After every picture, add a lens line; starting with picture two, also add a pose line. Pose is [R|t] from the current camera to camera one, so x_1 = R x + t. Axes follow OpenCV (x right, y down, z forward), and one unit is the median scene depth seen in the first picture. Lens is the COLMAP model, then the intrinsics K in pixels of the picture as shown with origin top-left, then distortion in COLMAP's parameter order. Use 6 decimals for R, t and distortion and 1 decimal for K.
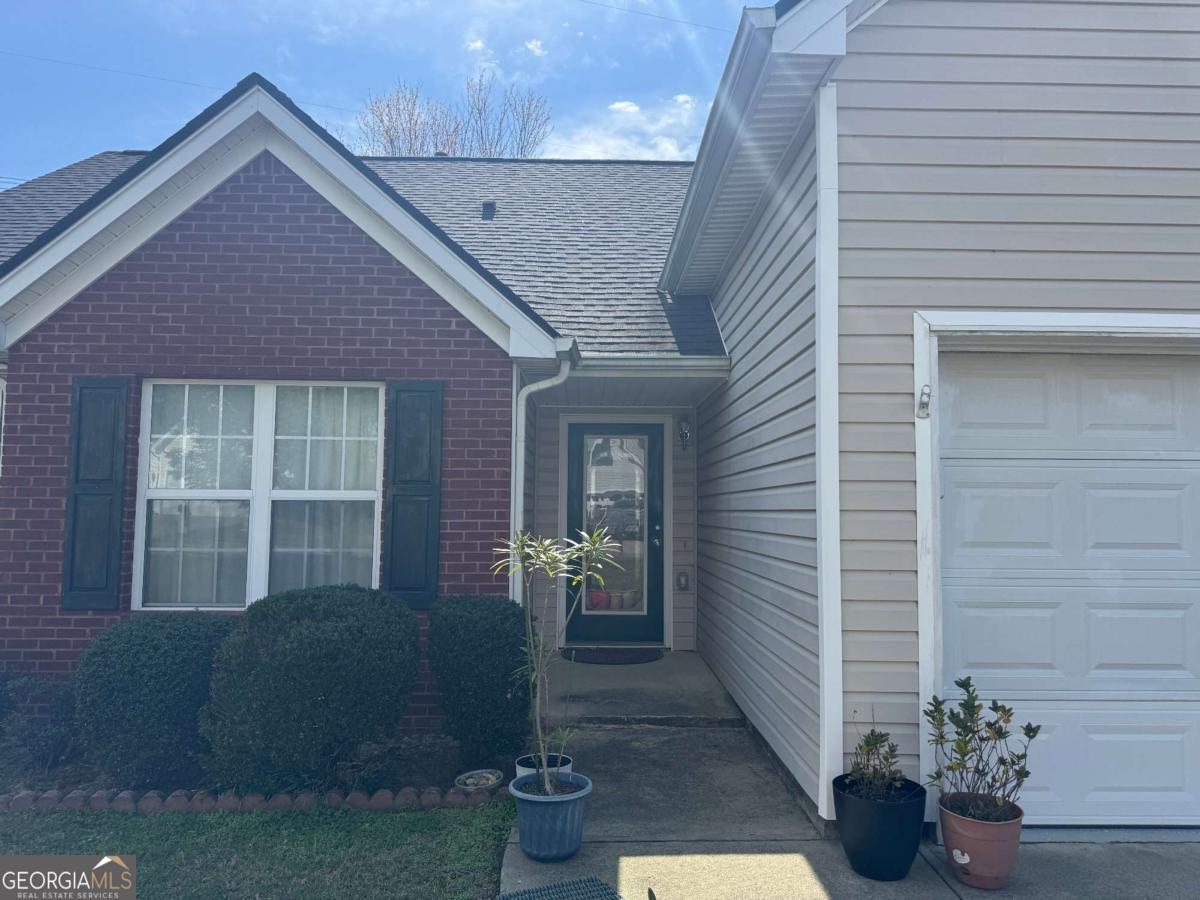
lens RADIAL K [[836.1, 0, 601.6], [0, 836.1, 455.6], [0, 0, 1]] dist [0.008507, -0.017169]
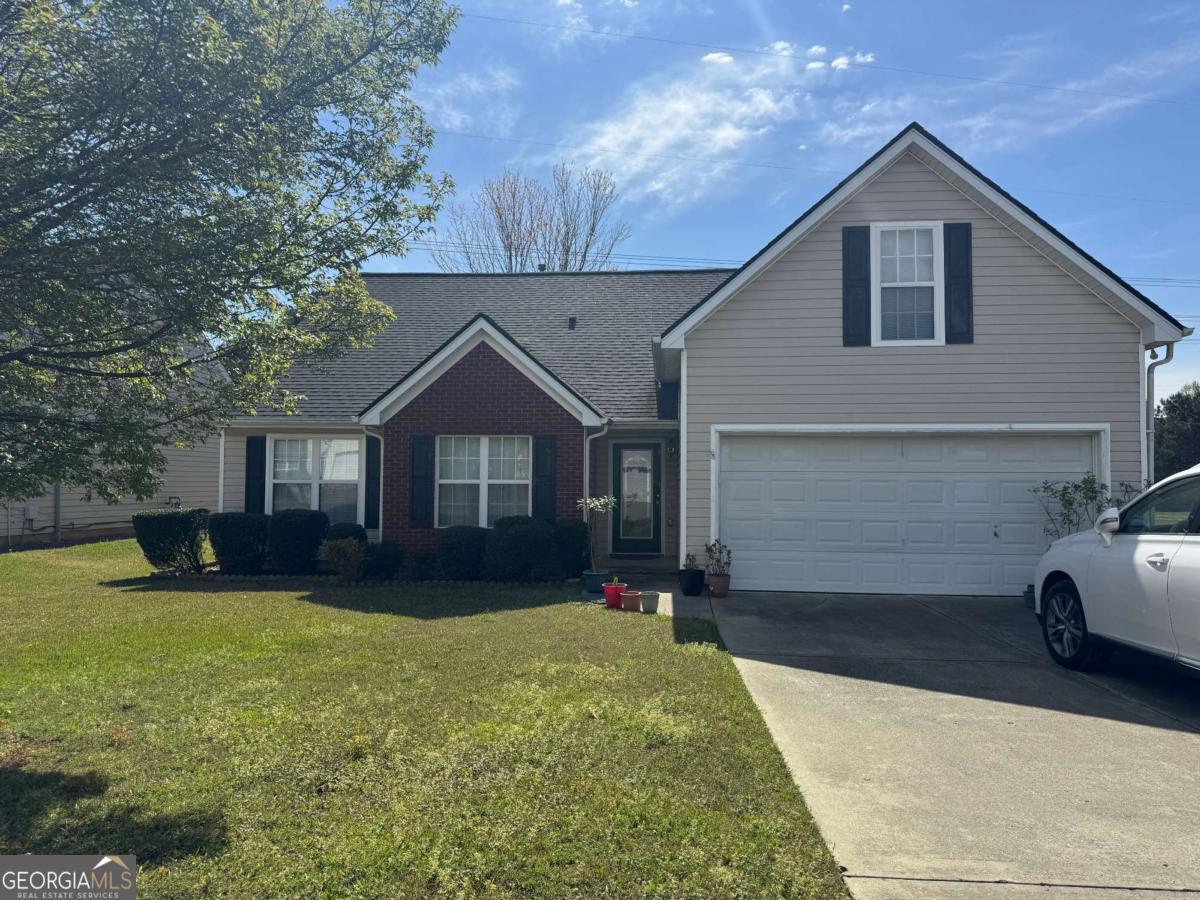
lens RADIAL K [[848.2, 0, 600.0], [0, 848.2, 450.0], [0, 0, 1]] dist [0.147602, -0.222483]
pose [[0.995114, -0.006496, -0.098523, 0.183544], [0.009215, 0.999588, 0.027166, -0.112102], [0.098306, -0.027941, 0.994764, -1.463200]]
